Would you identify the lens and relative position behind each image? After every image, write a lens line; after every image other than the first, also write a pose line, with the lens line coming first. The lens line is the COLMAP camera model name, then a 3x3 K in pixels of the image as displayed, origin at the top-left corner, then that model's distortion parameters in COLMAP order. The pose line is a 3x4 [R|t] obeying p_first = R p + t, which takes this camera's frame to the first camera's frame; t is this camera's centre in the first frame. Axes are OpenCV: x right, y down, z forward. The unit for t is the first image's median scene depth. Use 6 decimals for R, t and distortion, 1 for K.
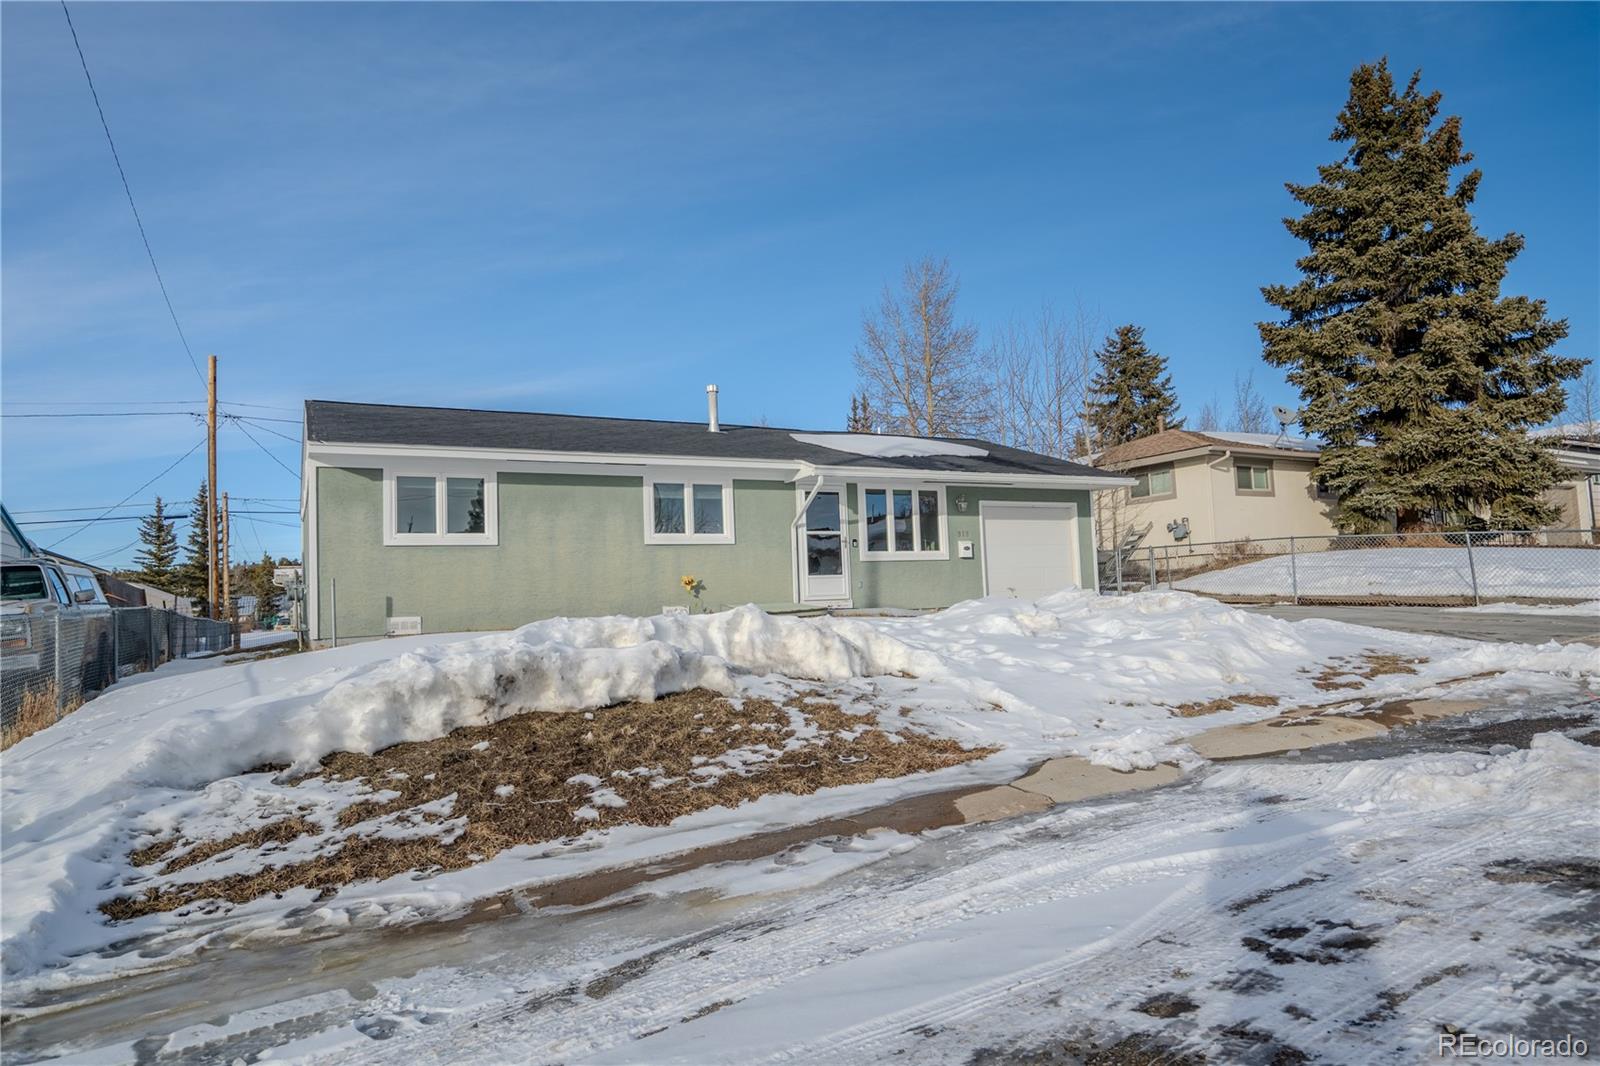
lens RADIAL K [[981.6, 0, 816.8], [0, 981.6, 542.1], [0, 0, 1]] dist [-0.026574, 0.003879]
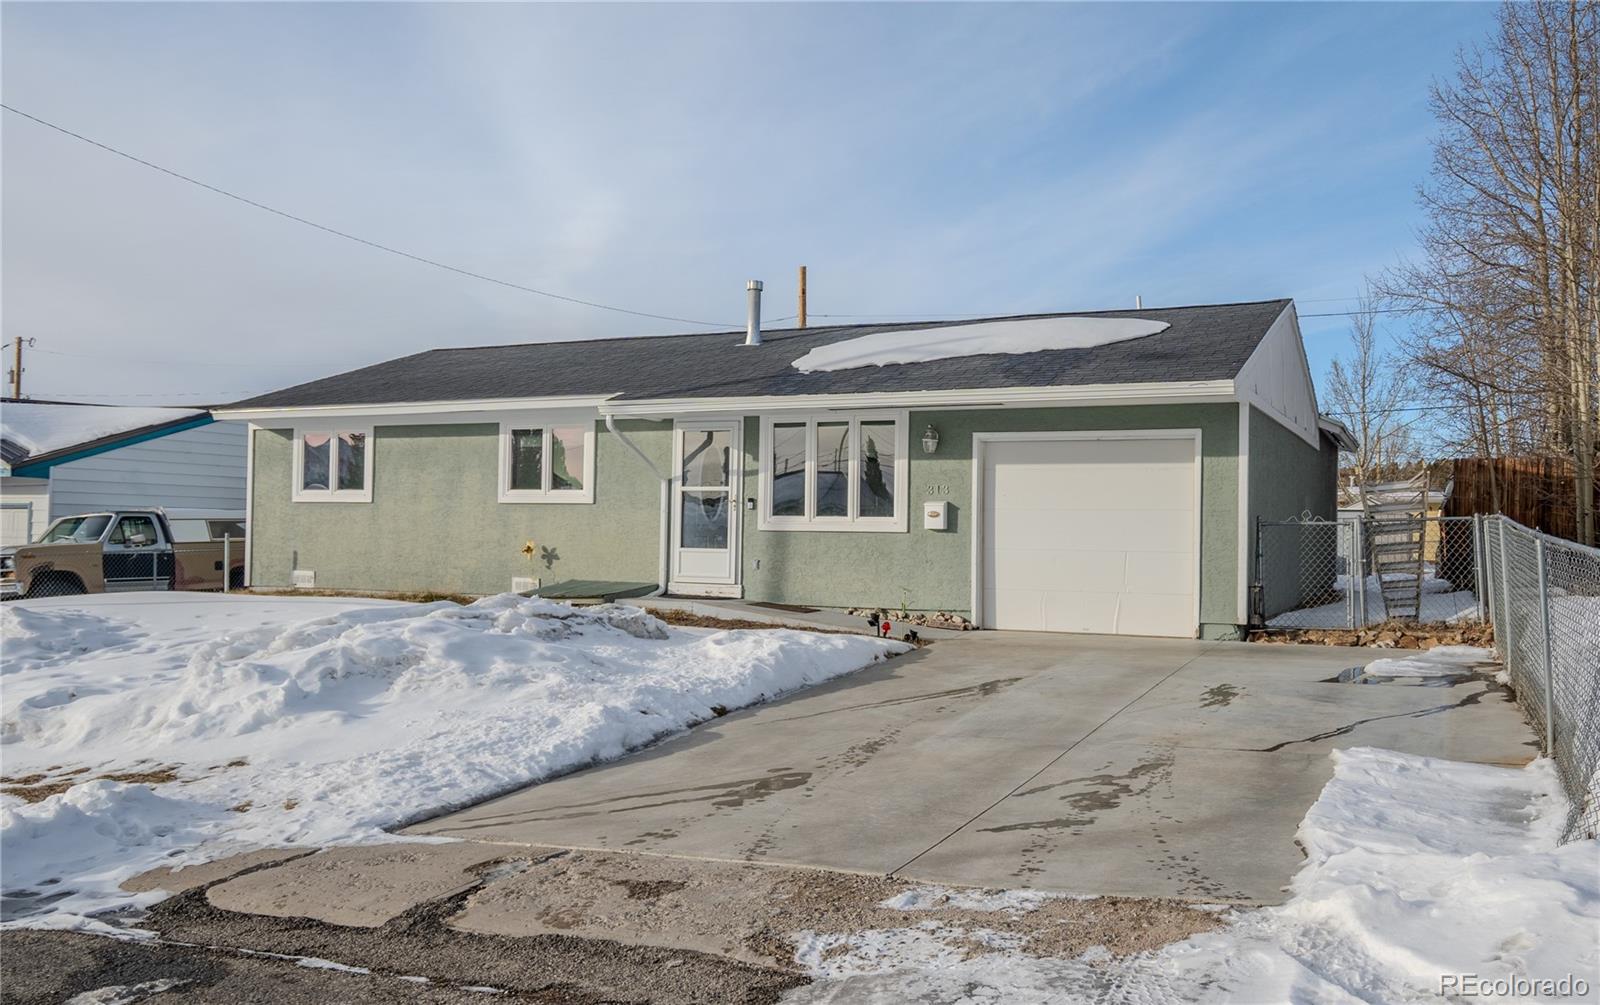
lens RADIAL K [[1352.0, 0, 814.9], [0, 1352.0, 498.7], [0, 0, 1]] dist [-0.018969, -0.003556]
pose [[0.565186, 0.025109, -0.824581, 0.855938], [0.013164, 0.999135, 0.039447, -0.039942], [0.824859, -0.033149, 0.564366, 0.513541]]
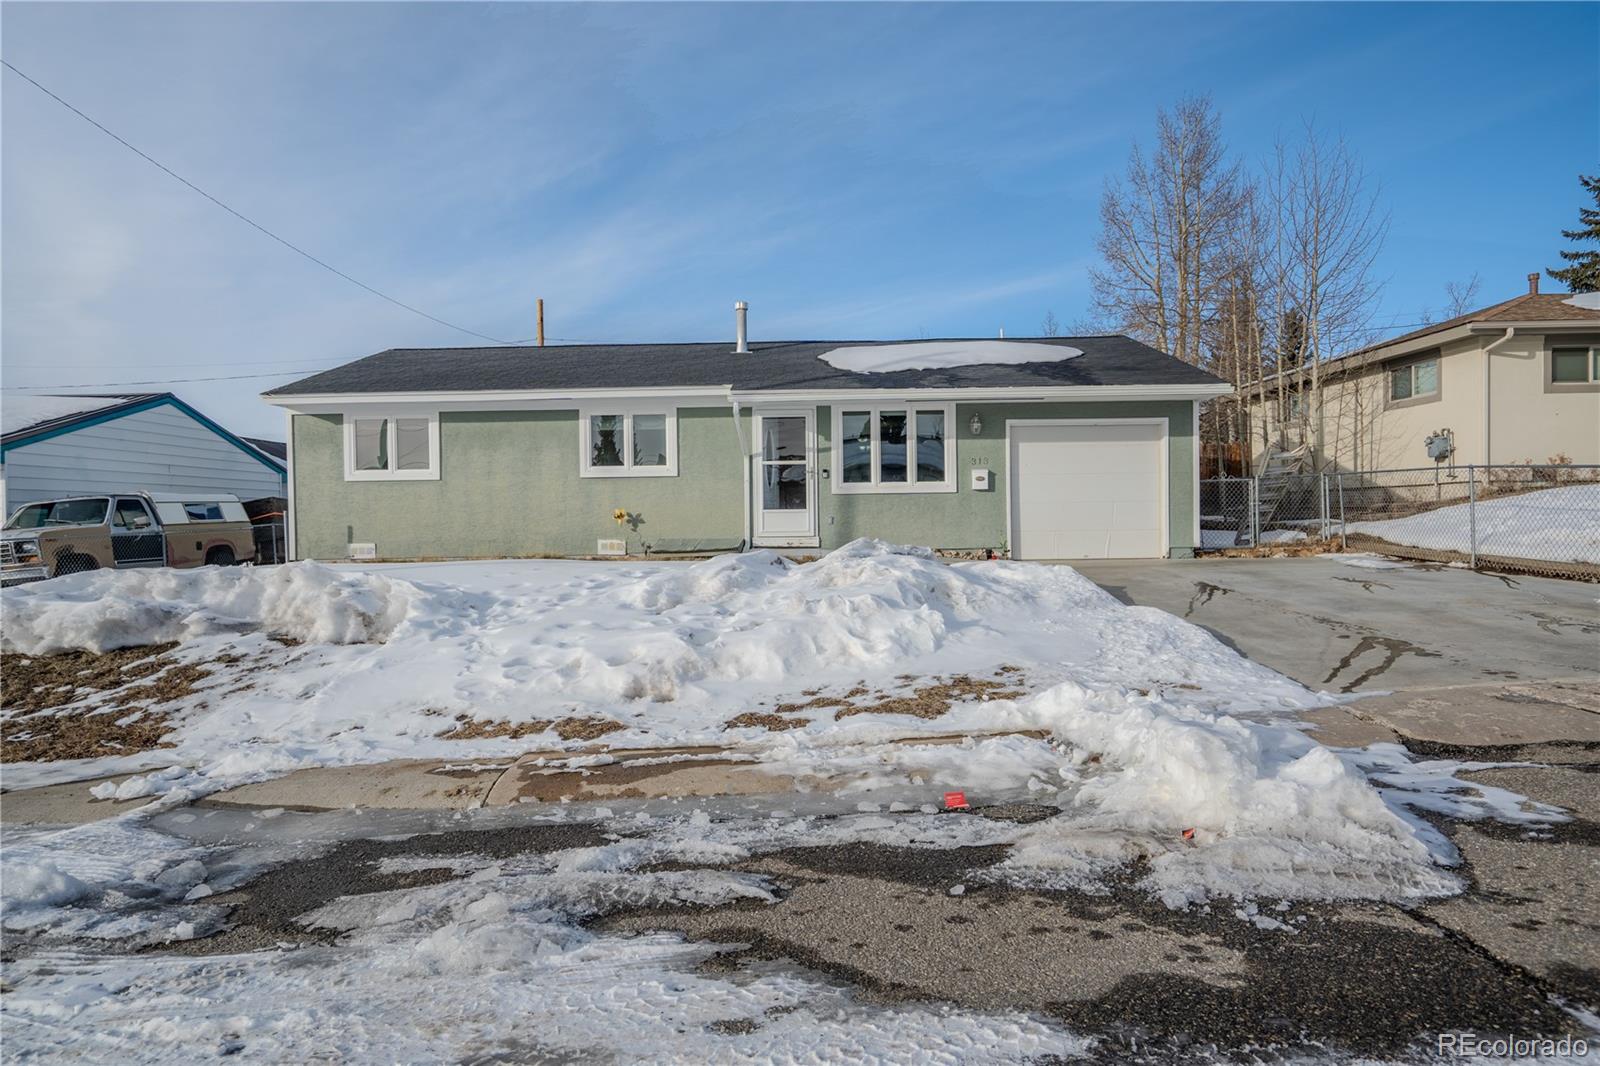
lens RADIAL K [[981.6, 0, 785.5], [0, 981.6, 528.5], [0, 0, 1]] dist [-0.026574, 0.003879]
pose [[0.856500, 0.034183, -0.515014, 0.474342], [0.011799, 0.996247, 0.085746, -0.026765], [0.516012, -0.079518, 0.852882, 0.225243]]
